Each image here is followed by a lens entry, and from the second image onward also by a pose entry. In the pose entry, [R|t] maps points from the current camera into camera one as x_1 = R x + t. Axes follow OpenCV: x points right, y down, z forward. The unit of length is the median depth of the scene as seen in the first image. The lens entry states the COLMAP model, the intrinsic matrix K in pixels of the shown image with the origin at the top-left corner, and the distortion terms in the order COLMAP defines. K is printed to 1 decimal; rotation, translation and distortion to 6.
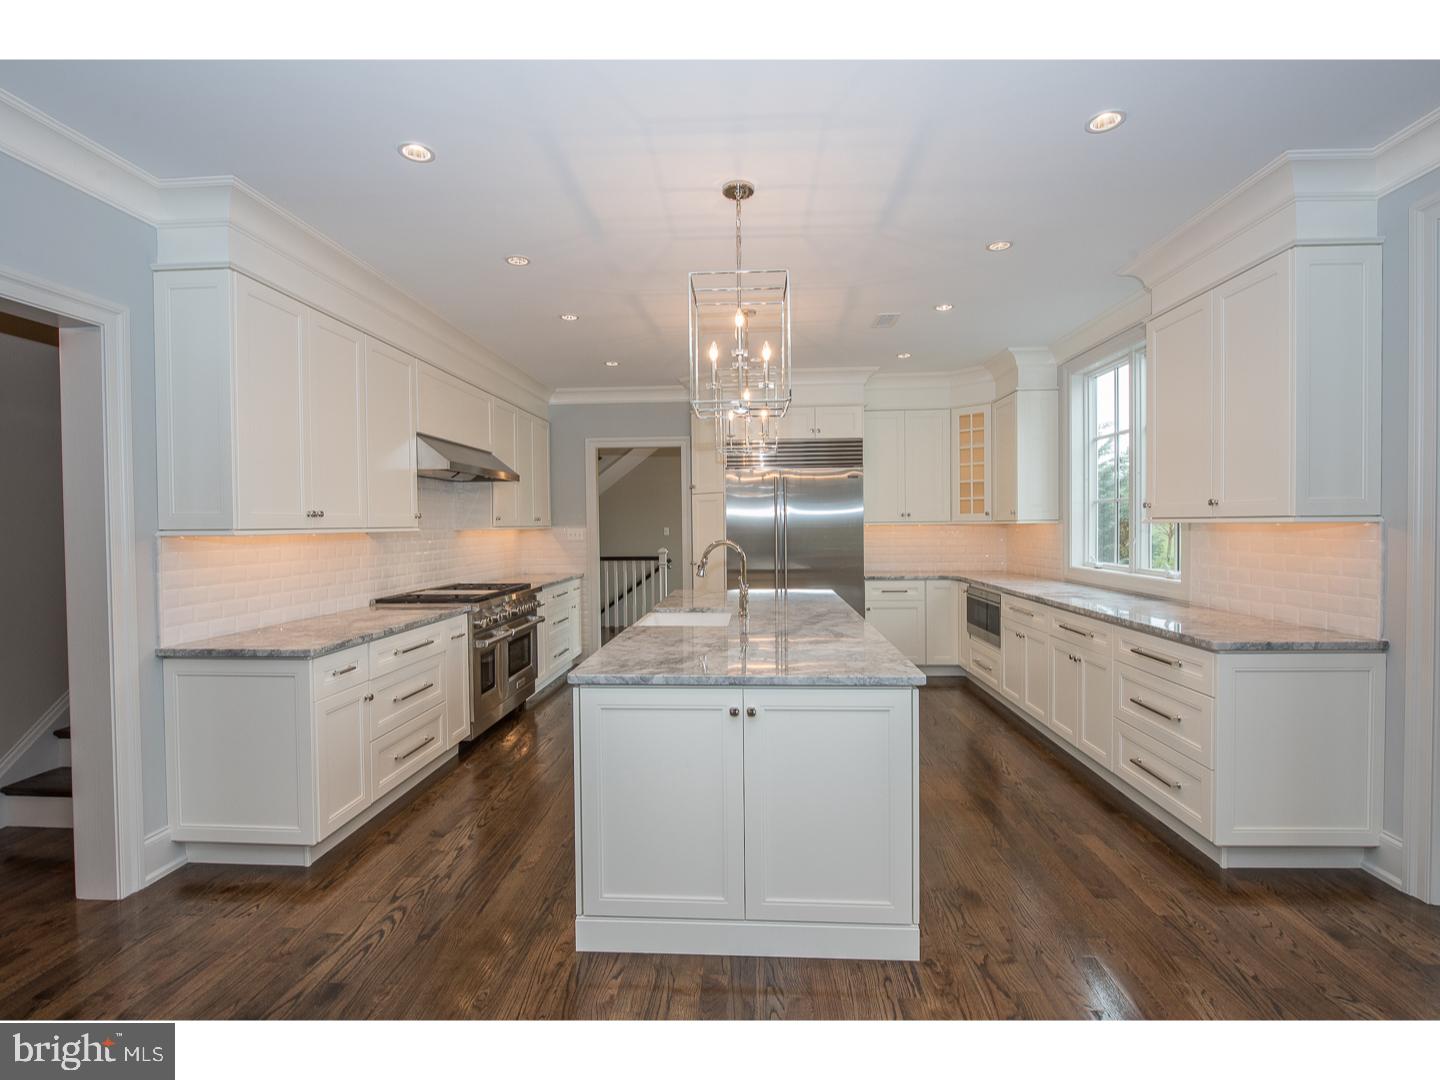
lens RADIAL K [[672.6, 0, 708.7], [0, 672.6, 533.3], [0, 0, 1]] dist [-0.012017, 0.000142]
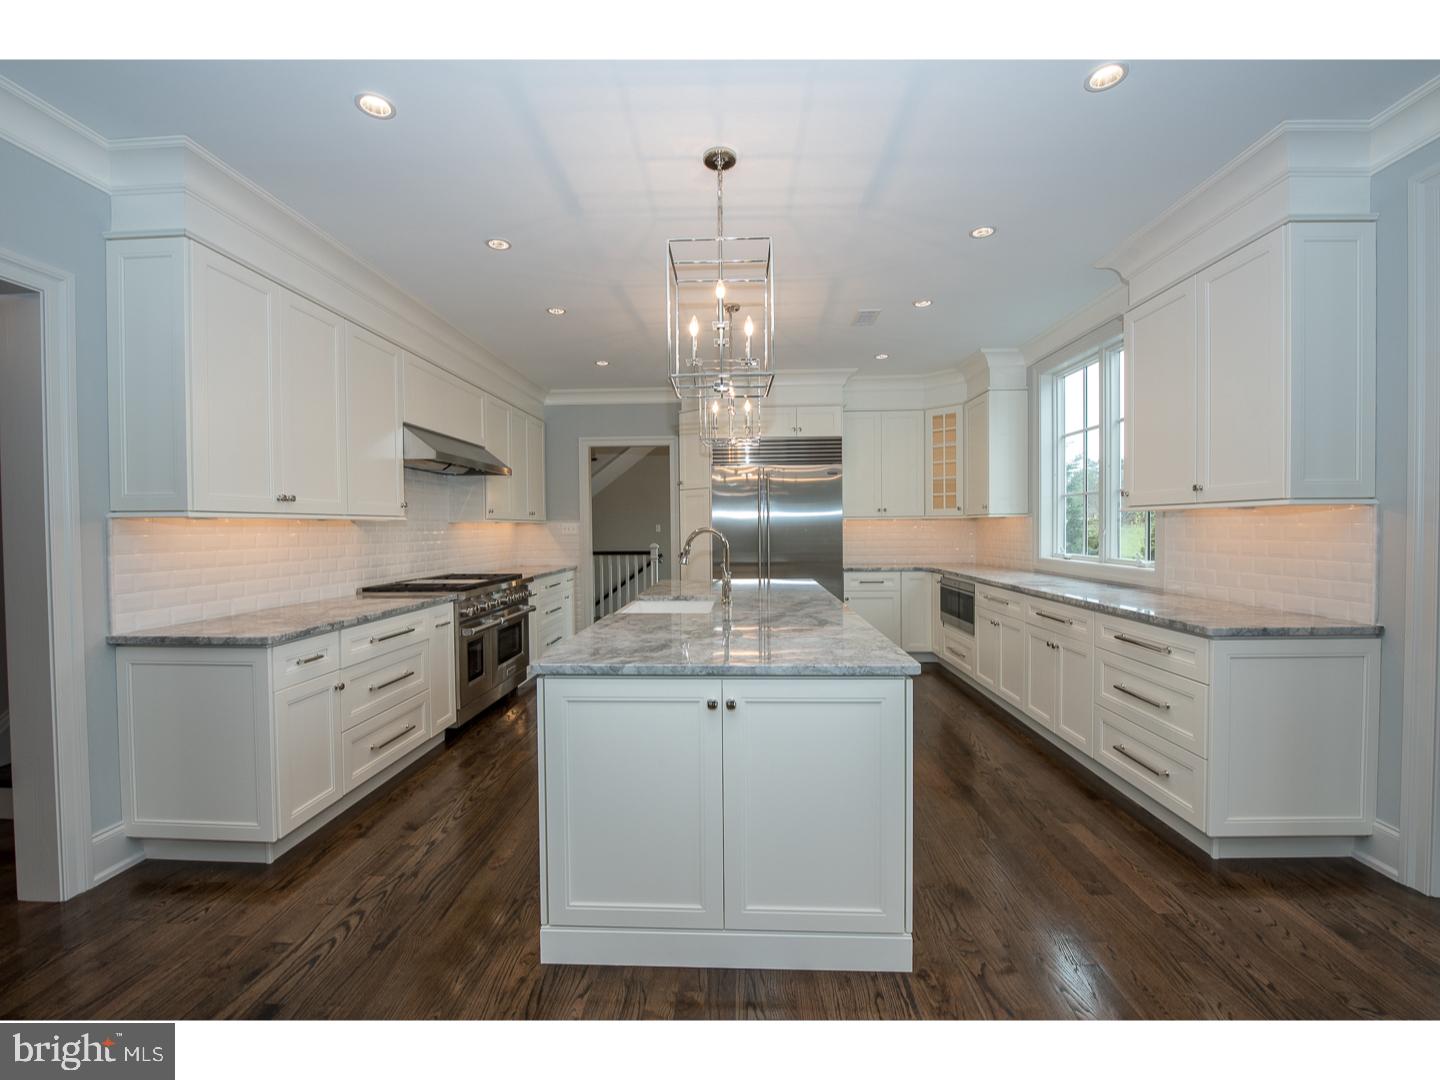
lens RADIAL K [[593.9, 0, 709.6], [0, 593.9, 537.9], [0, 0, 1]] dist [-0.016885, -0.001008]
pose [[0.999891, 0.000785, 0.014731, 0.017460], [-0.000845, 0.999991, 0.004117, 0.027748], [-0.014727, -0.004129, 0.999883, 0.151945]]
